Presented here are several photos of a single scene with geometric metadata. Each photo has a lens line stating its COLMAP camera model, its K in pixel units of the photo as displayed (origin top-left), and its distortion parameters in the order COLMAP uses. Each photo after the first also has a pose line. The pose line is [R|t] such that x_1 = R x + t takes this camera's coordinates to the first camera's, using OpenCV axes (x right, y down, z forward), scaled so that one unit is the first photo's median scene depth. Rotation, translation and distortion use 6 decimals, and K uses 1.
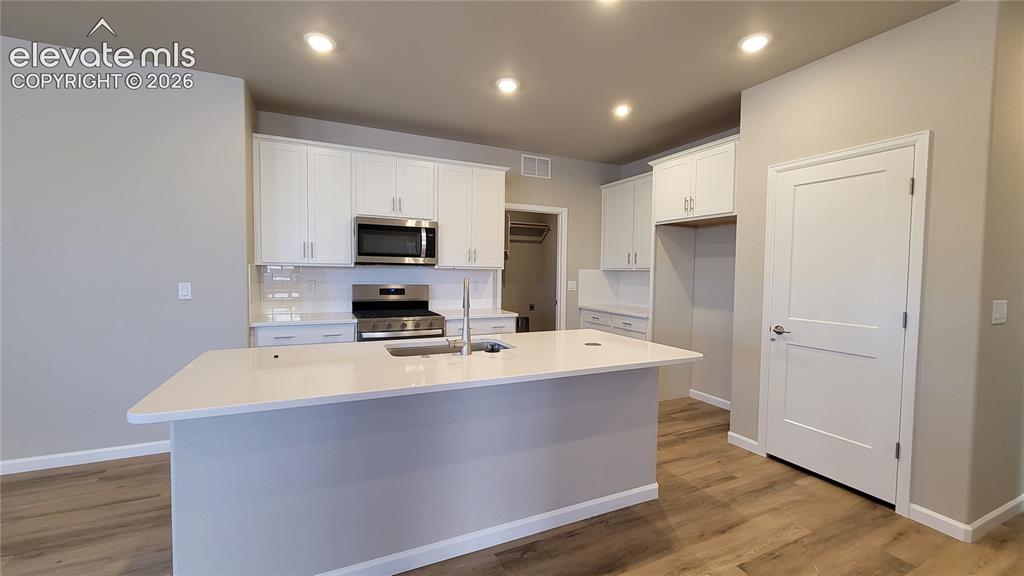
lens RADIAL K [[415.3, 0, 511.3], [0, 415.3, 288.5], [0, 0, 1]] dist [-0.001104, 0.000057]
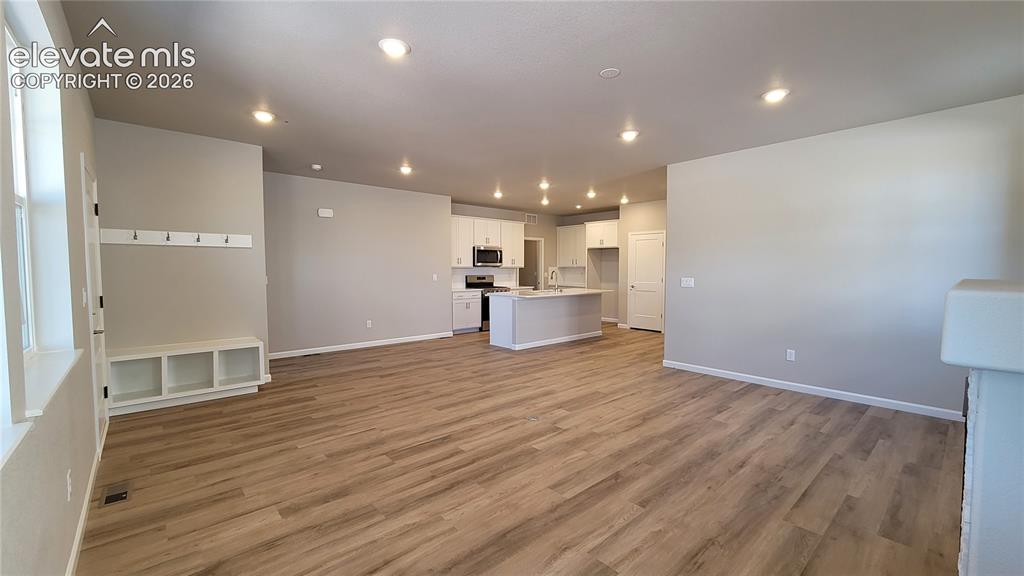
lens RADIAL K [[415.3, 0, 511.4], [0, 415.3, 291.1], [0, 0, 1]] dist [-0.001104, 0.000057]
pose [[0.958721, -0.029314, 0.282835, -0.838119], [0.024937, 0.999507, 0.019064, 0.041694], [-0.283254, -0.011223, 0.958979, -1.308488]]
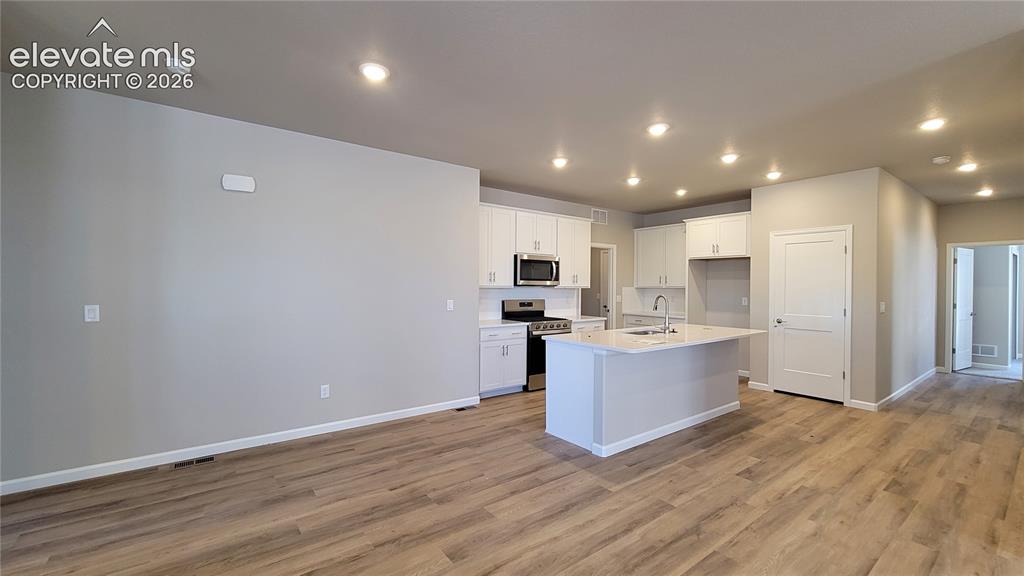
lens RADIAL K [[415.3, 0, 510.5], [0, 415.3, 290.9], [0, 0, 1]] dist [-0.001104, 0.000057]
pose [[0.979649, -0.009585, 0.200489, -0.686074], [0.015354, 0.999511, -0.027240, -0.001047], [-0.200130, 0.029764, 0.979317, -0.439494]]
